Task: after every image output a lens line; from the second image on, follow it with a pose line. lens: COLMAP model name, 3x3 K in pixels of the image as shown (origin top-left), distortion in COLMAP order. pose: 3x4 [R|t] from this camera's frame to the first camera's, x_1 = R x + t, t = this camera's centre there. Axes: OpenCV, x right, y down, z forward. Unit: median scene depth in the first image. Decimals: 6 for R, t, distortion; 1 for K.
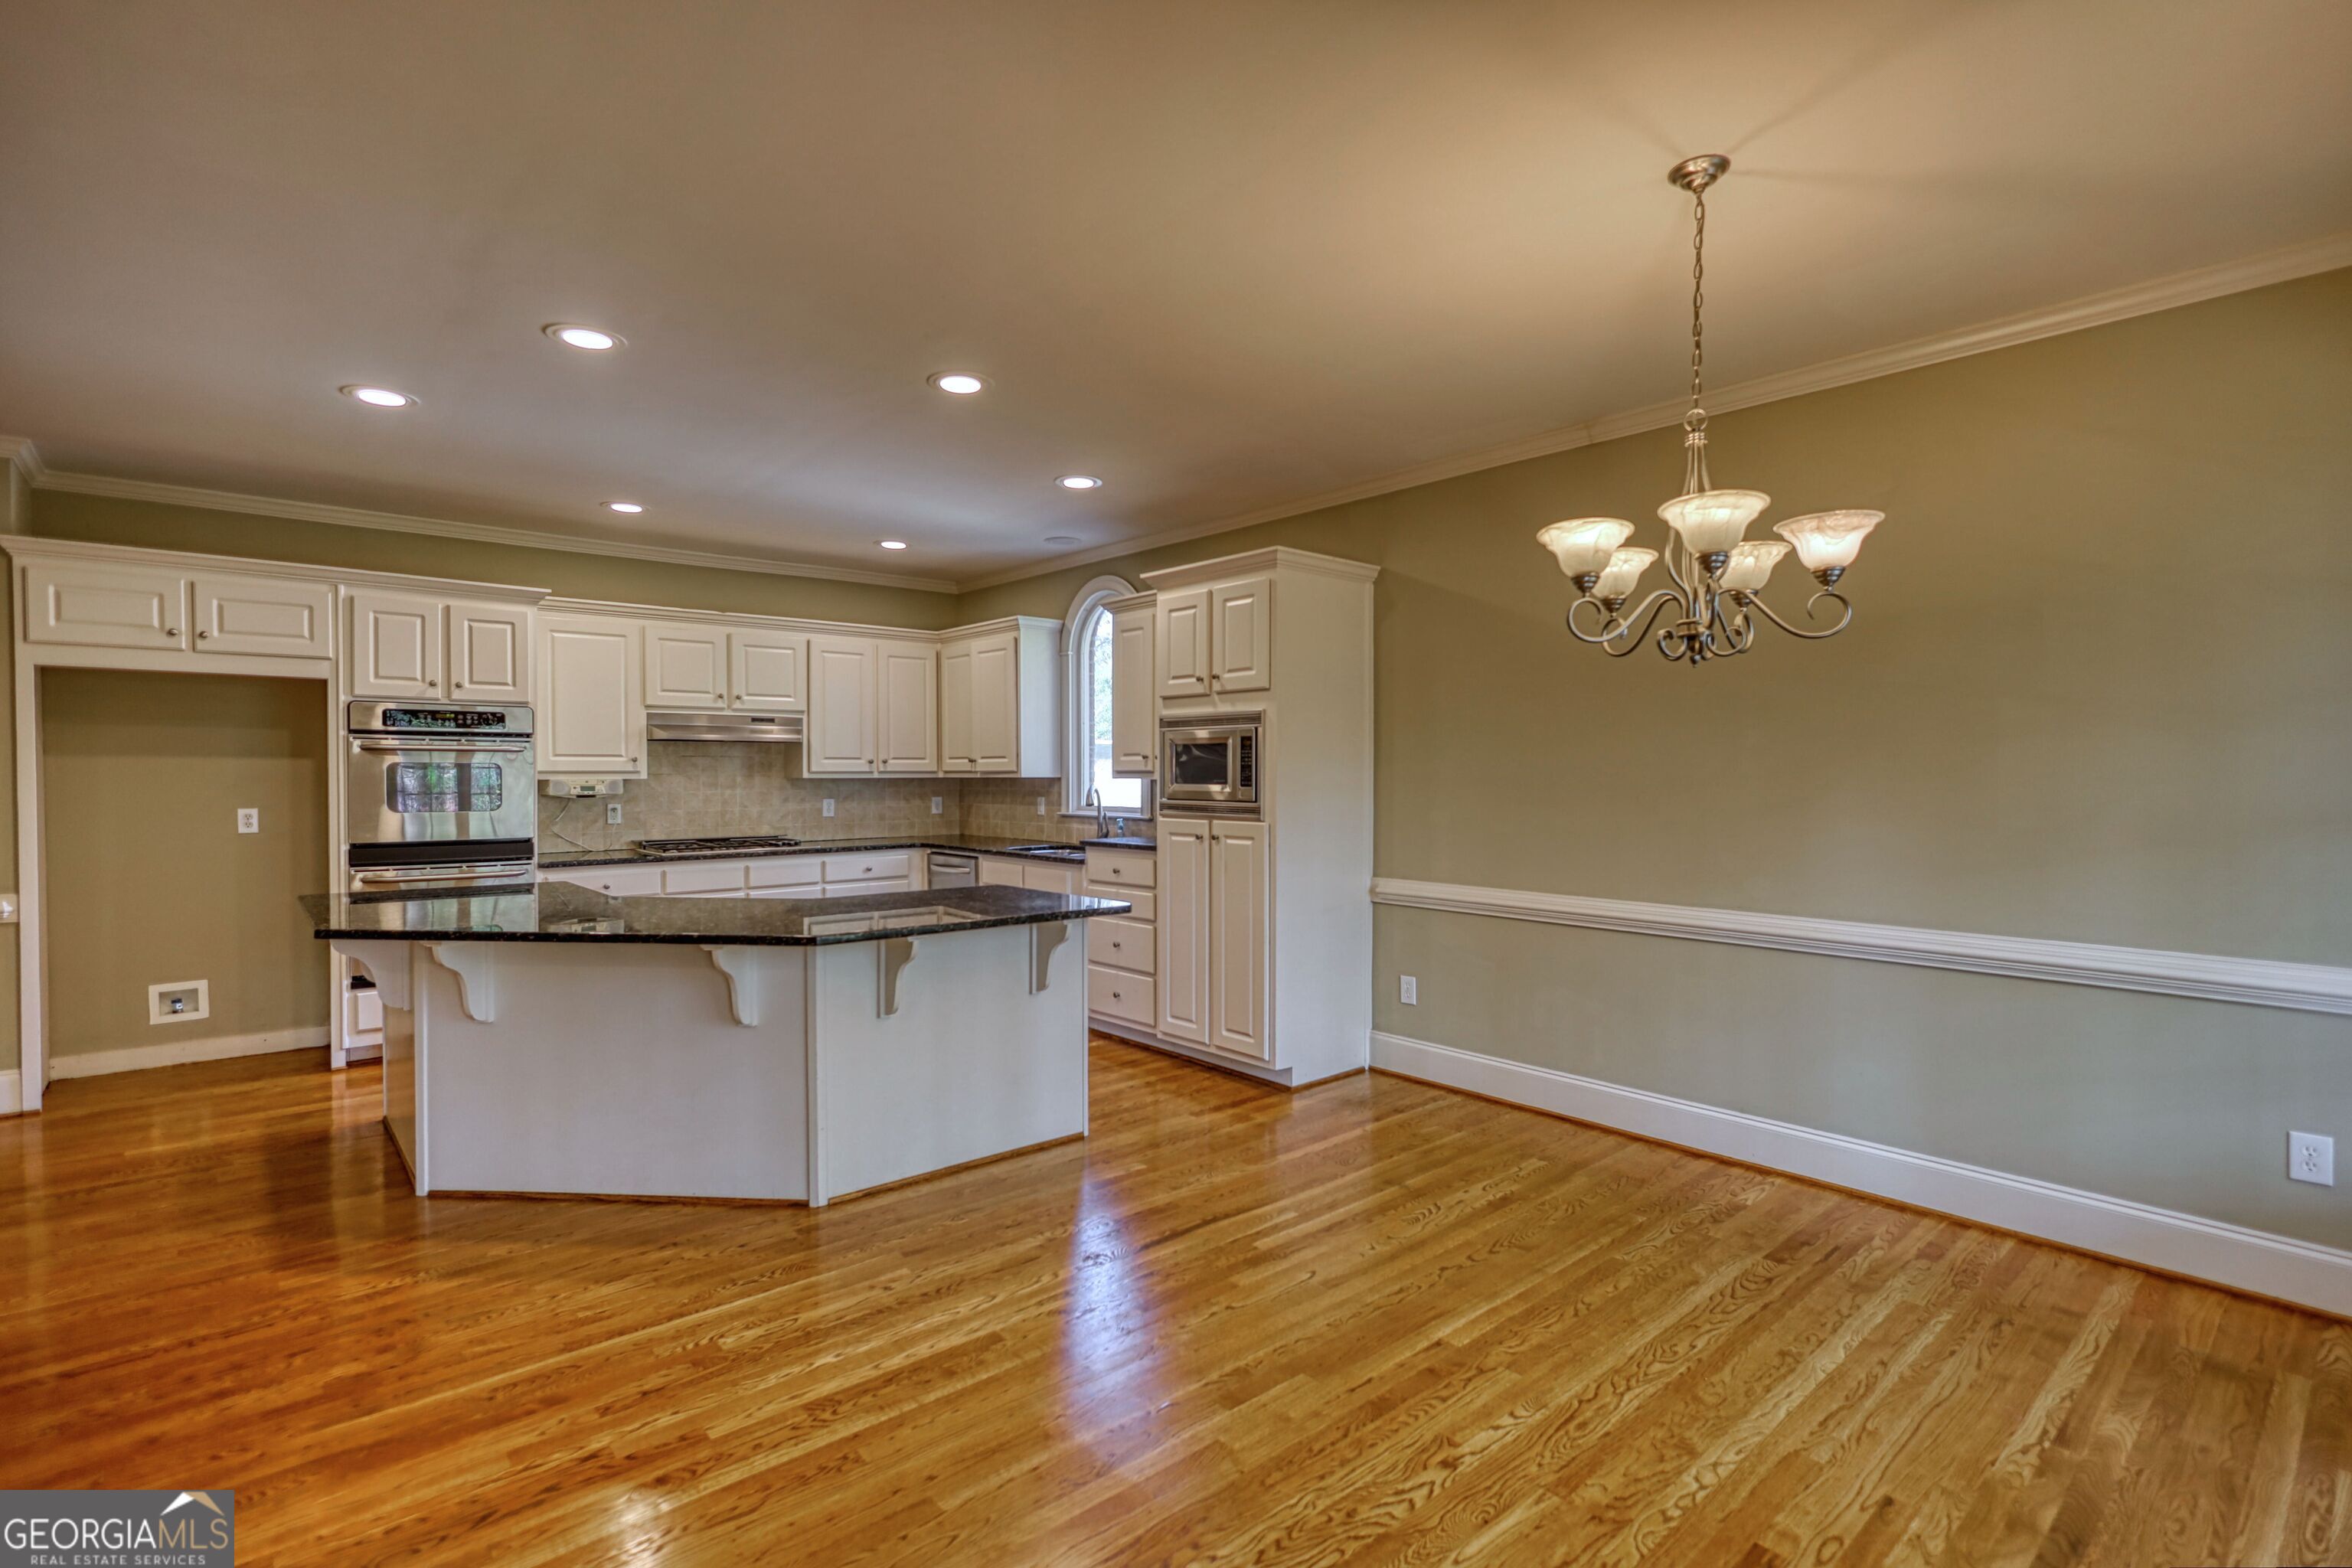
lens RADIAL K [[1090.7, 0, 1181.9], [0, 1090.7, 791.8], [0, 0, 1]] dist [-0.000693, -0.001256]
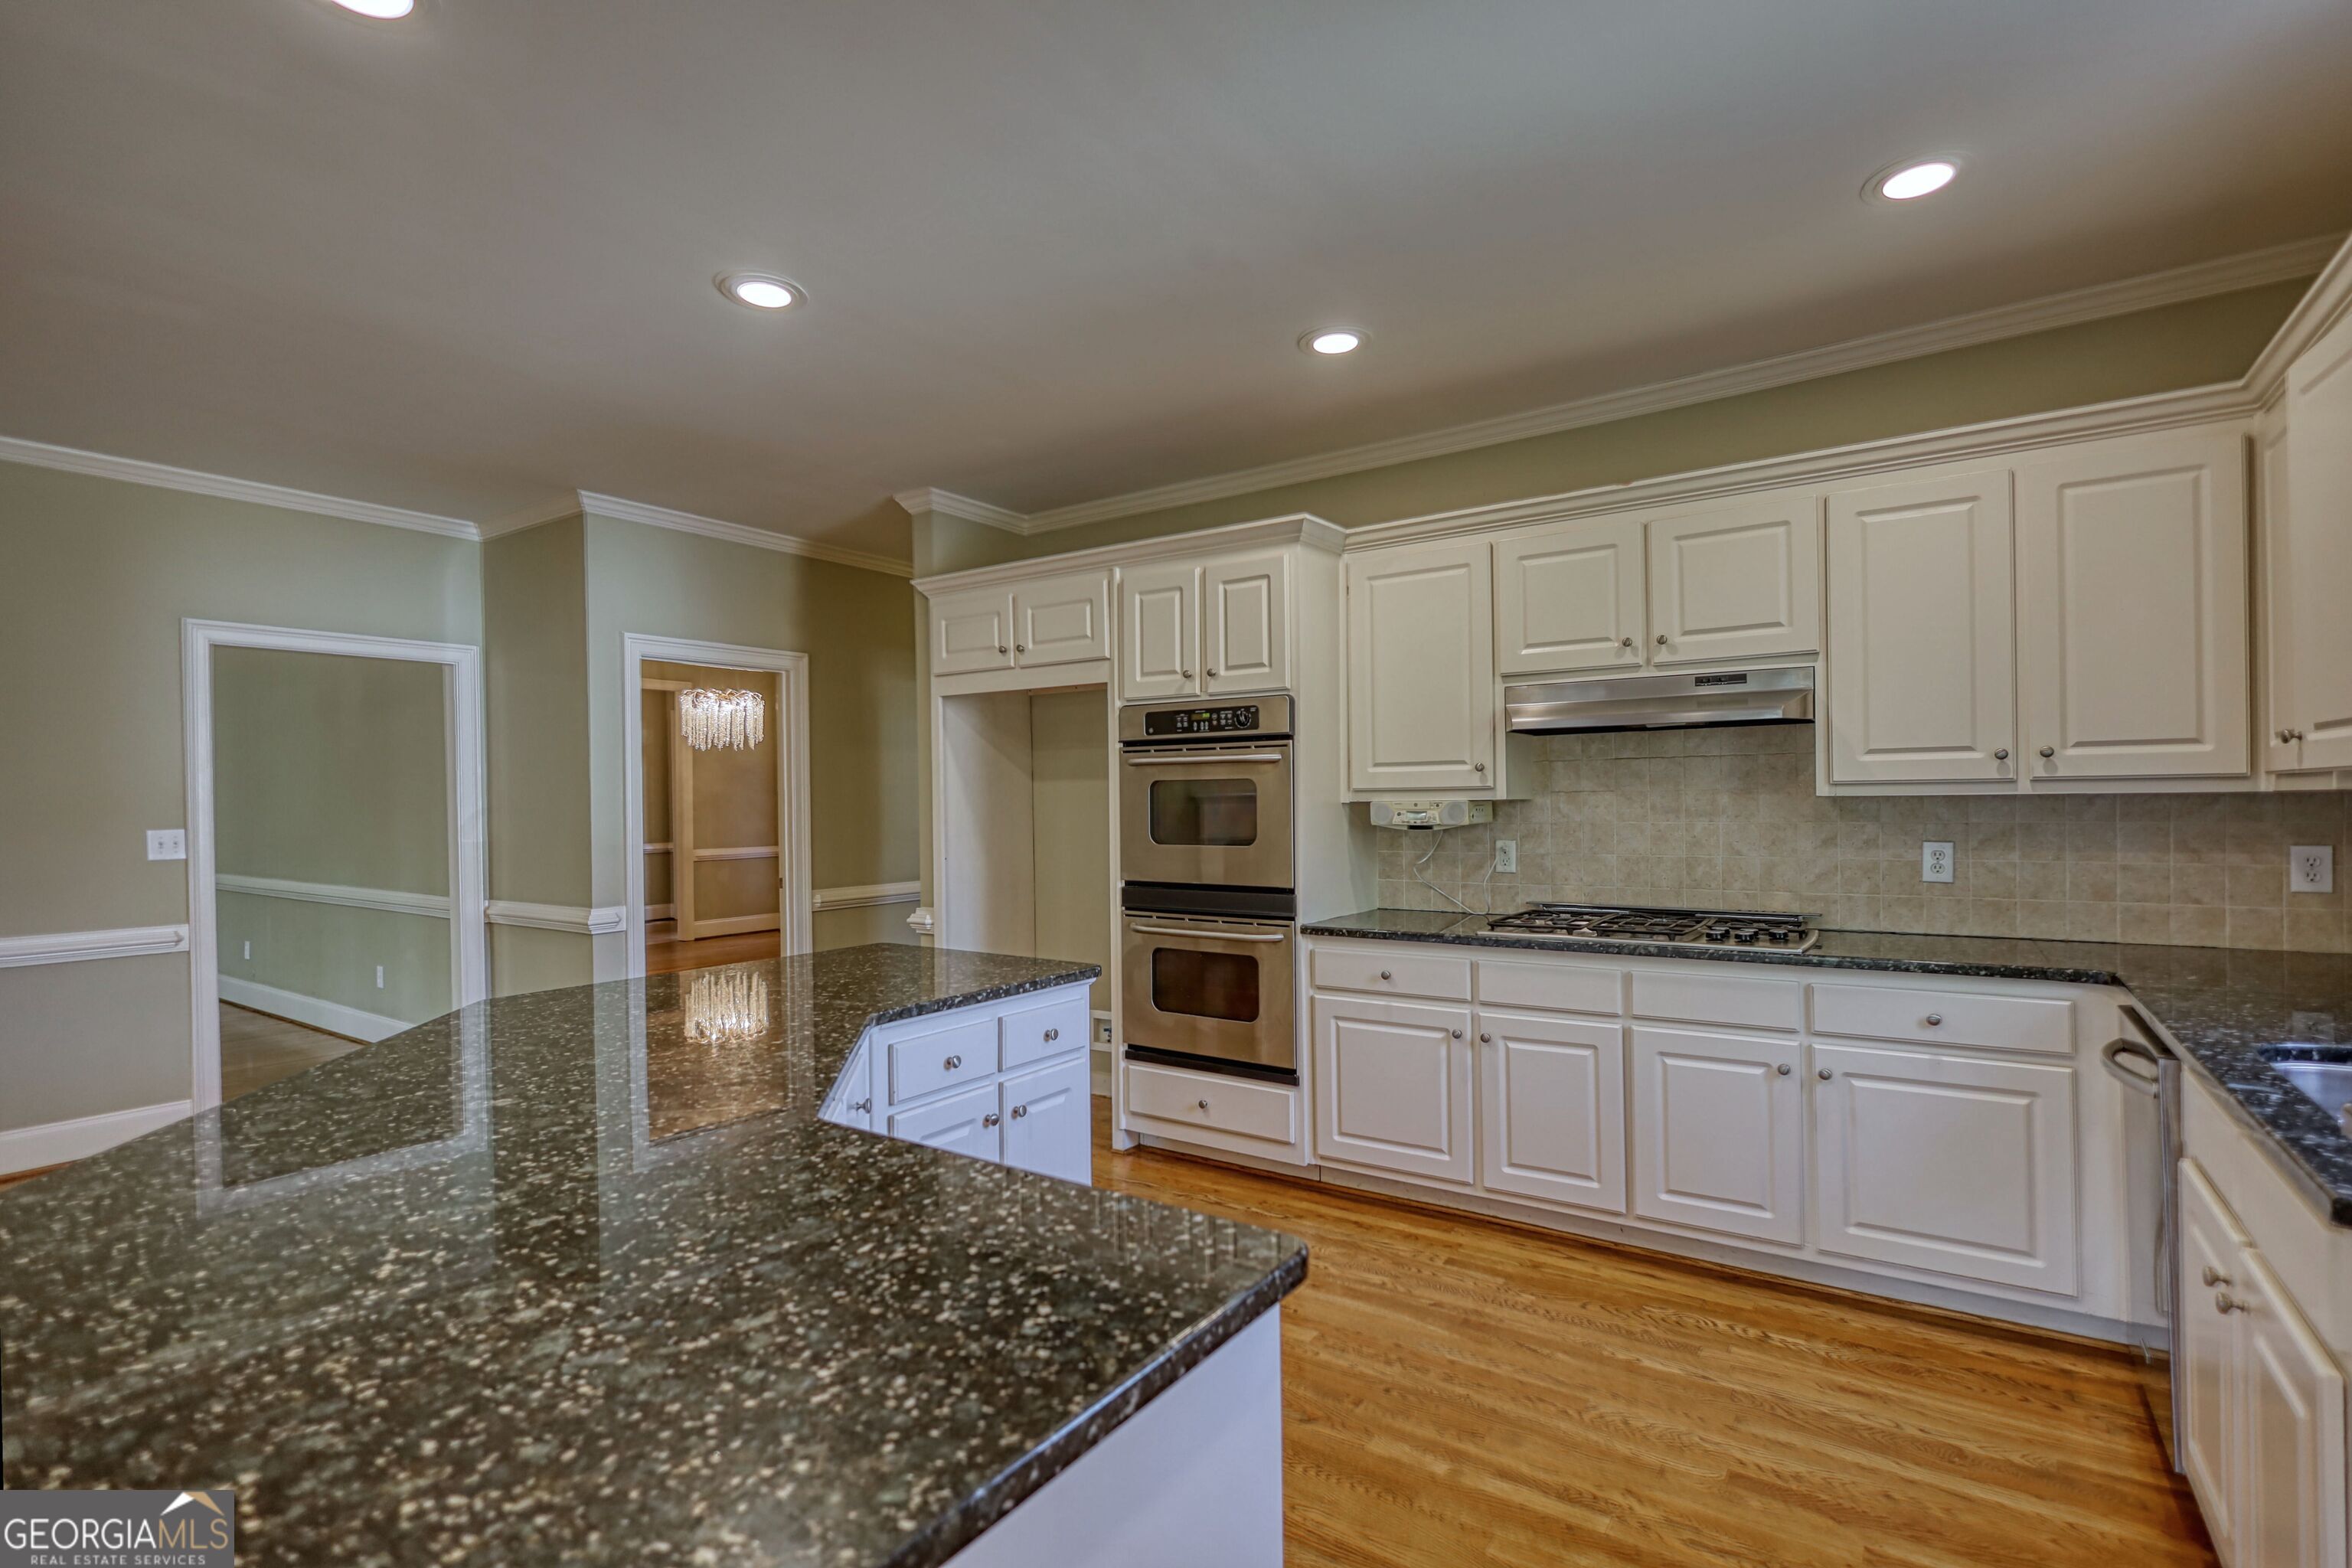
lens RADIAL K [[1090.7, 0, 1189.3], [0, 1090.7, 796.1], [0, 0, 1]] dist [-0.000693, -0.001256]
pose [[0.248561, -0.006280, -0.968596, 0.039460], [-0.007070, 0.999941, -0.008298, -0.007859], [0.968590, 0.008911, 0.248502, 0.706856]]
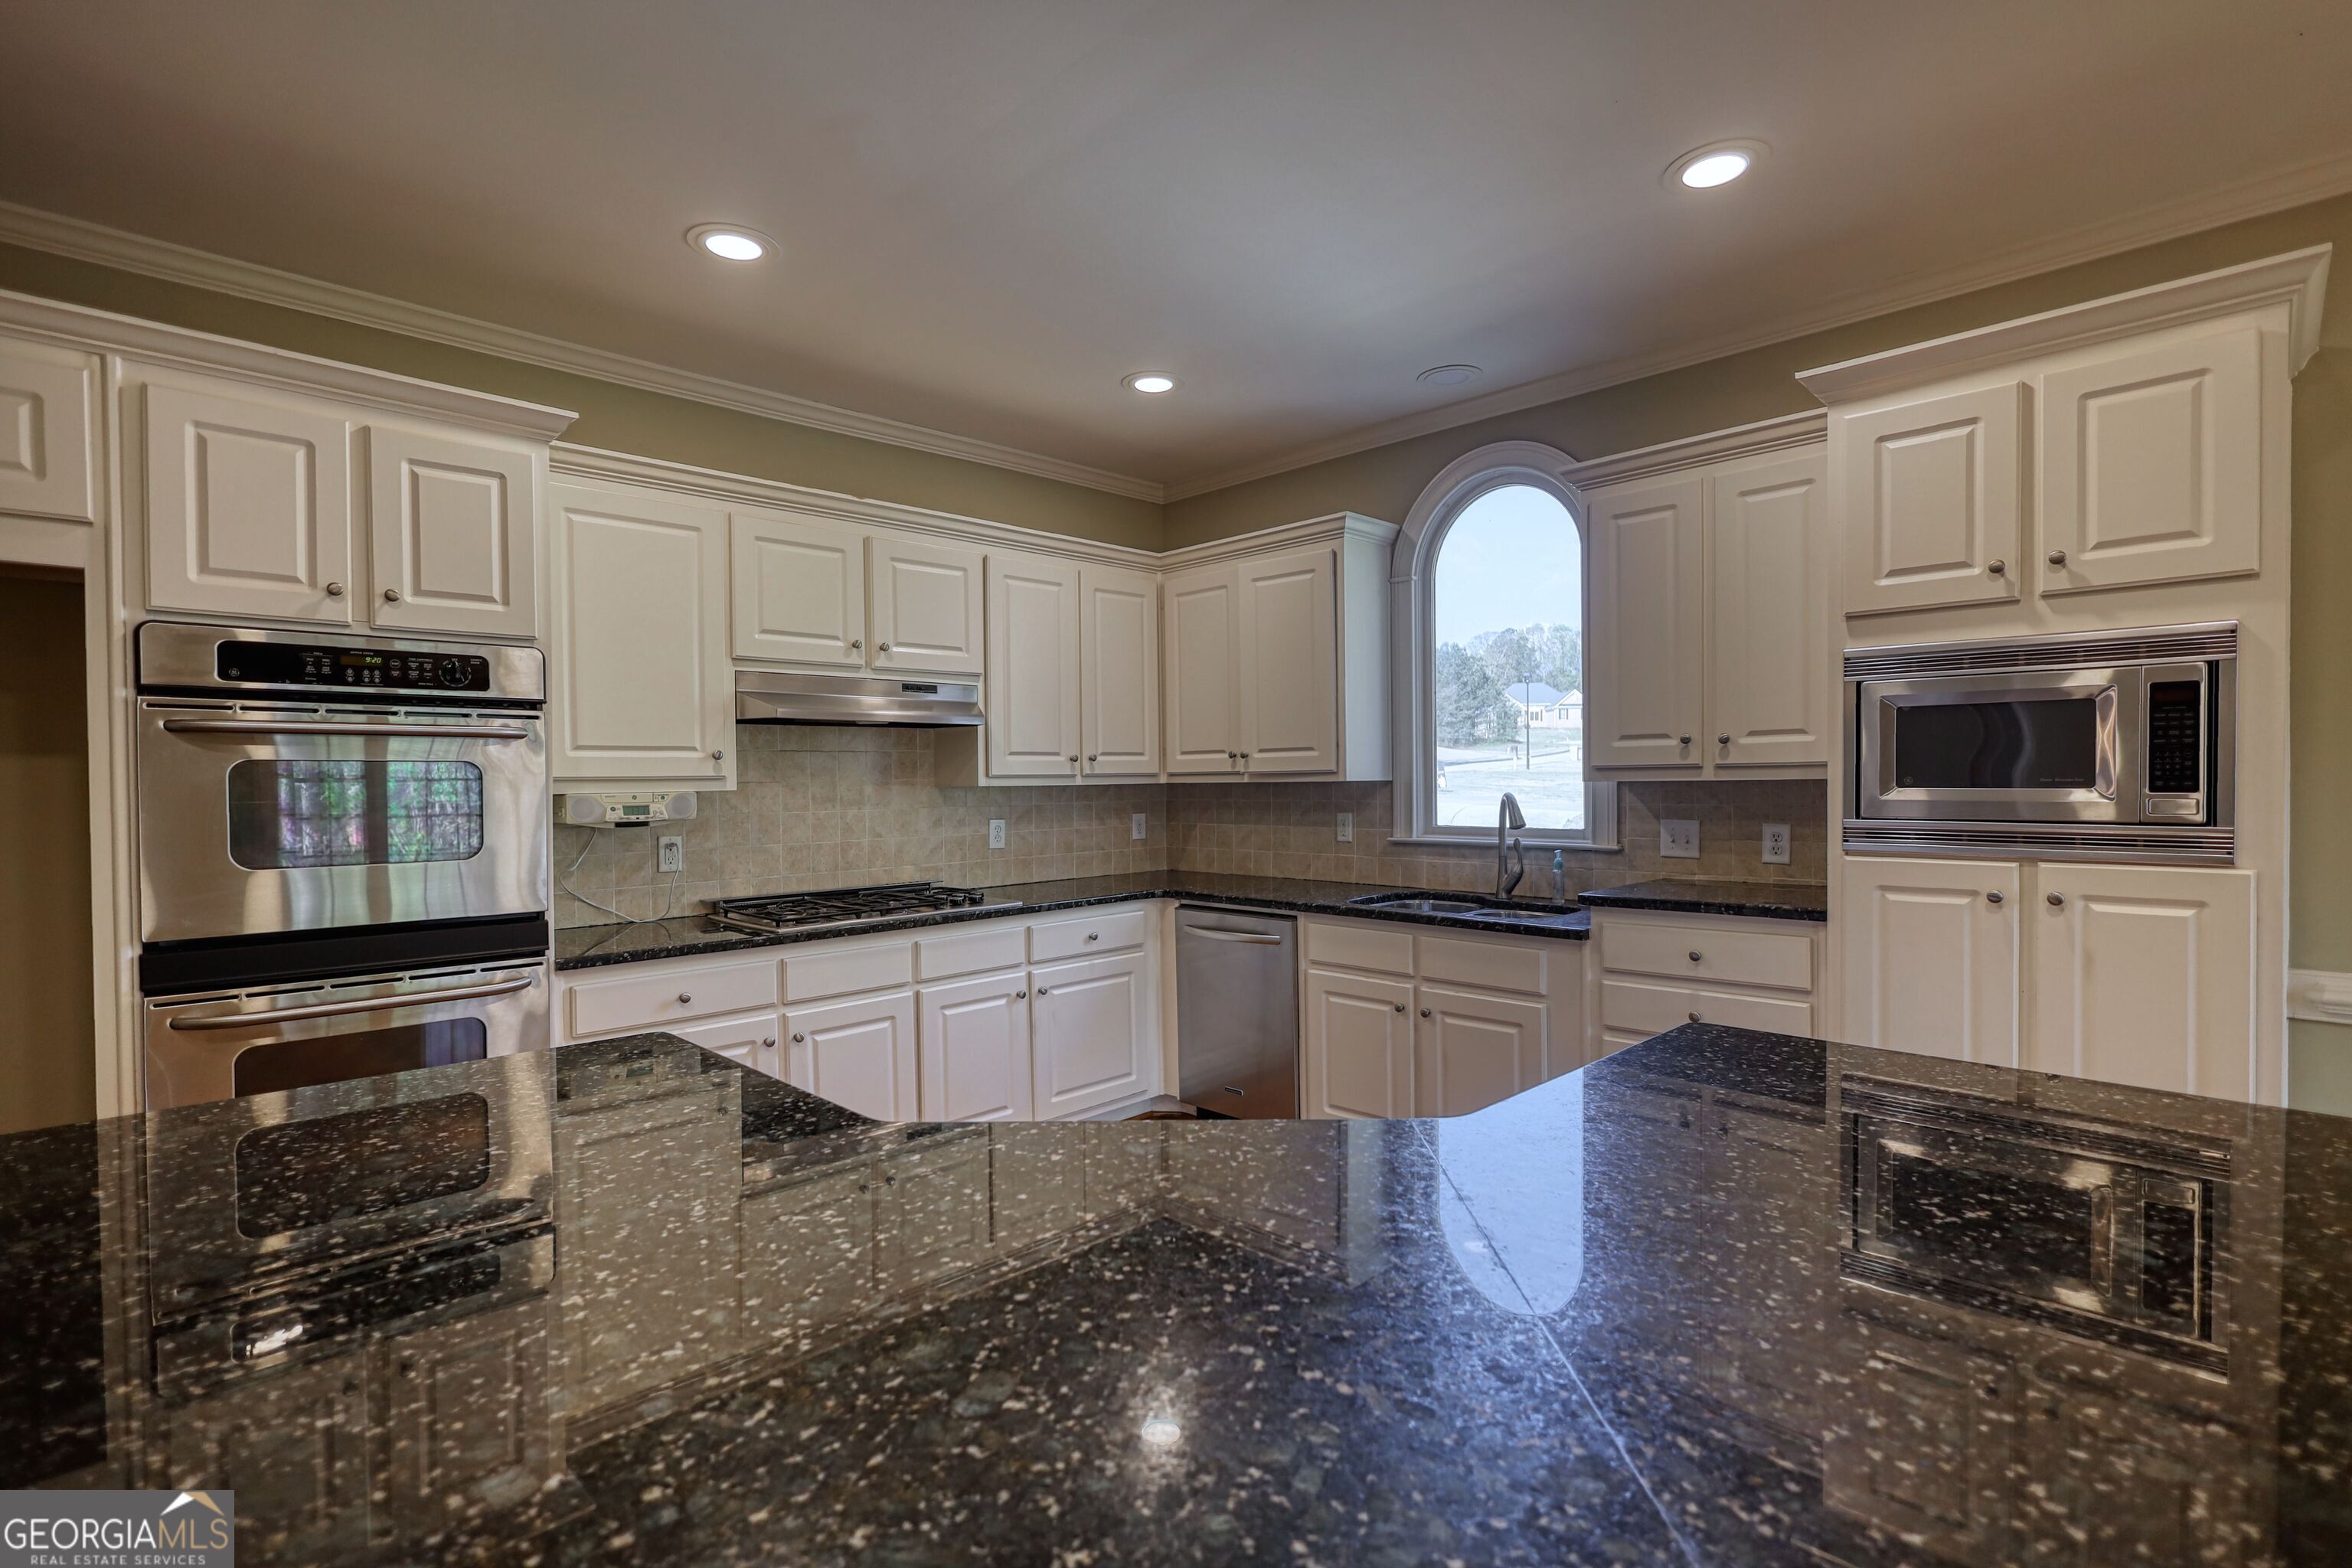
lens RADIAL K [[1090.7, 0, 1174.0], [0, 1090.7, 795.1], [0, 0, 1]] dist [-0.000693, -0.001256]
pose [[0.998281, -0.011455, 0.057475, -0.309719], [0.011674, 0.999926, -0.003478, -0.005117], [-0.057431, 0.004142, 0.998341, 0.447206]]
